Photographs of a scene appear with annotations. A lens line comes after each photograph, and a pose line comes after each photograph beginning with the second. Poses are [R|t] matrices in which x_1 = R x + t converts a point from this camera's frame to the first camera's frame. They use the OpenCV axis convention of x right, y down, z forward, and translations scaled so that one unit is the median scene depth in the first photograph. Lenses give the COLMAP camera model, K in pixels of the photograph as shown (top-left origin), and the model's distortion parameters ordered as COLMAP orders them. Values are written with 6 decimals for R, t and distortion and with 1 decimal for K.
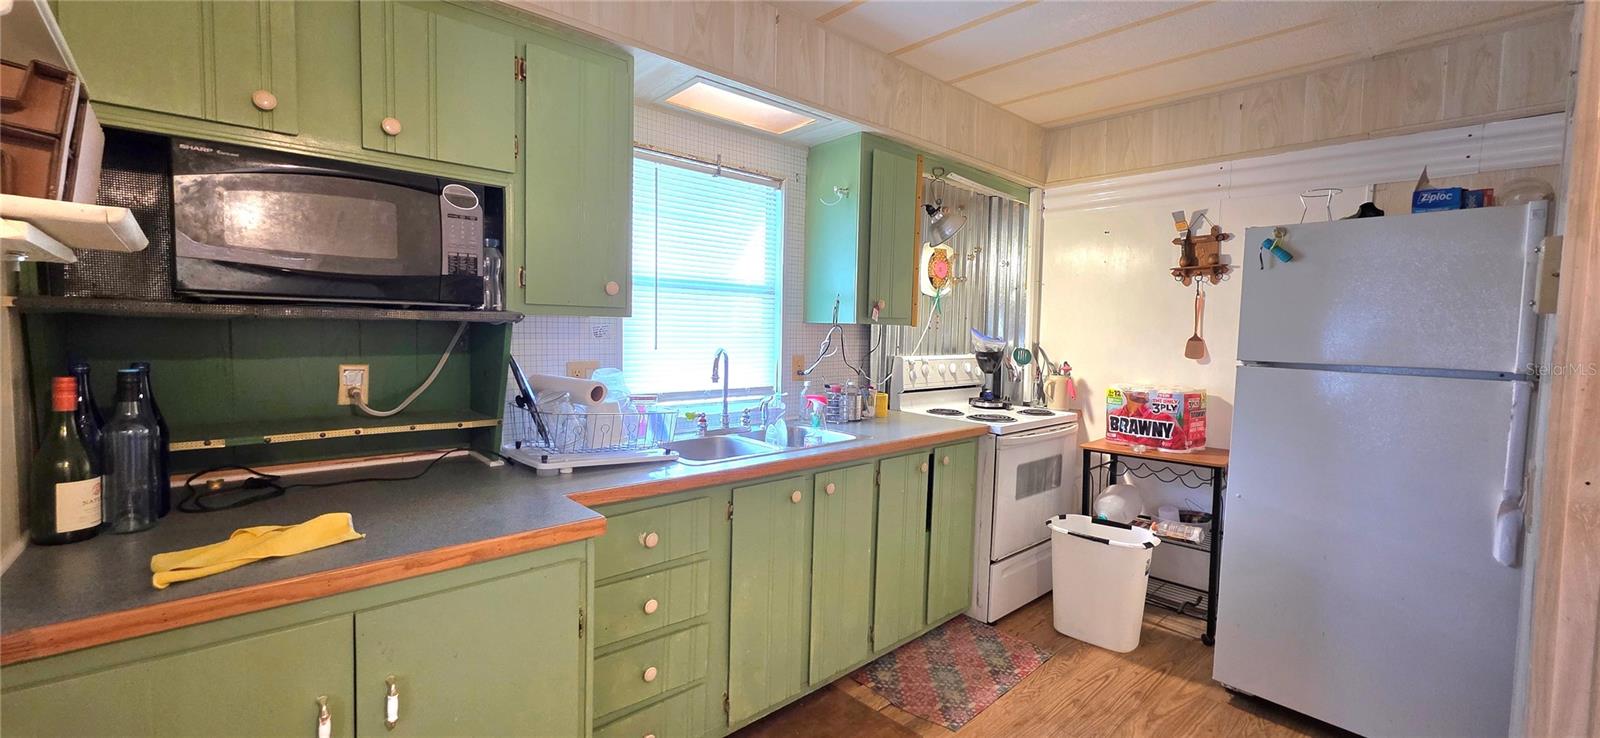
lens RADIAL K [[647.3, 0, 797.4], [0, 647.3, 367.2], [0, 0, 1]] dist [-0.000511, -0.000017]
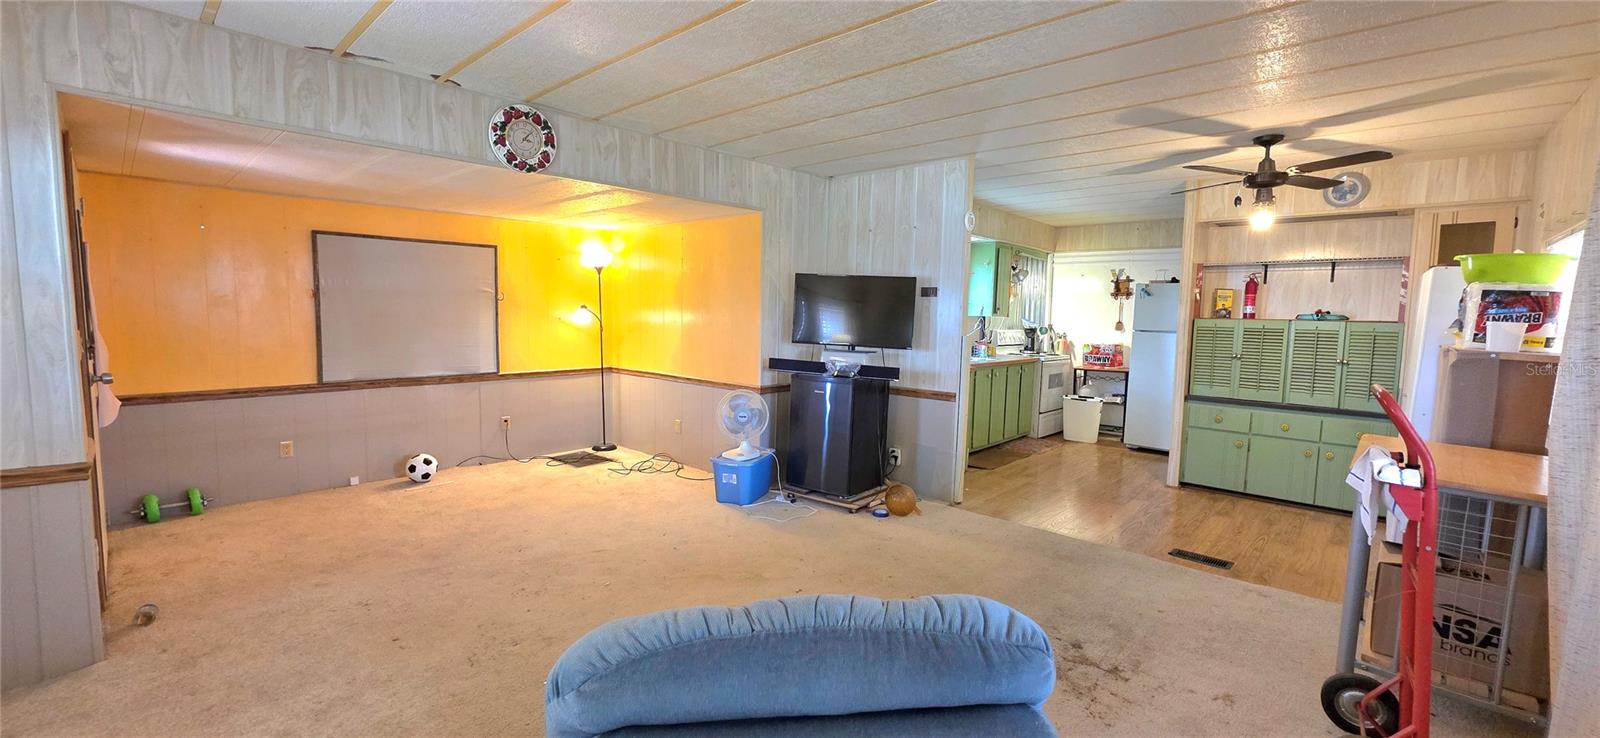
lens RADIAL K [[647.3, 0, 801.2], [0, 647.3, 372.4], [0, 0, 1]] dist [-0.000511, -0.000017]
pose [[0.995941, -0.006590, 0.089768, -0.784564], [0.003639, 0.999449, 0.032992, 0.058434], [-0.089936, -0.032532, 0.995416, -1.302593]]
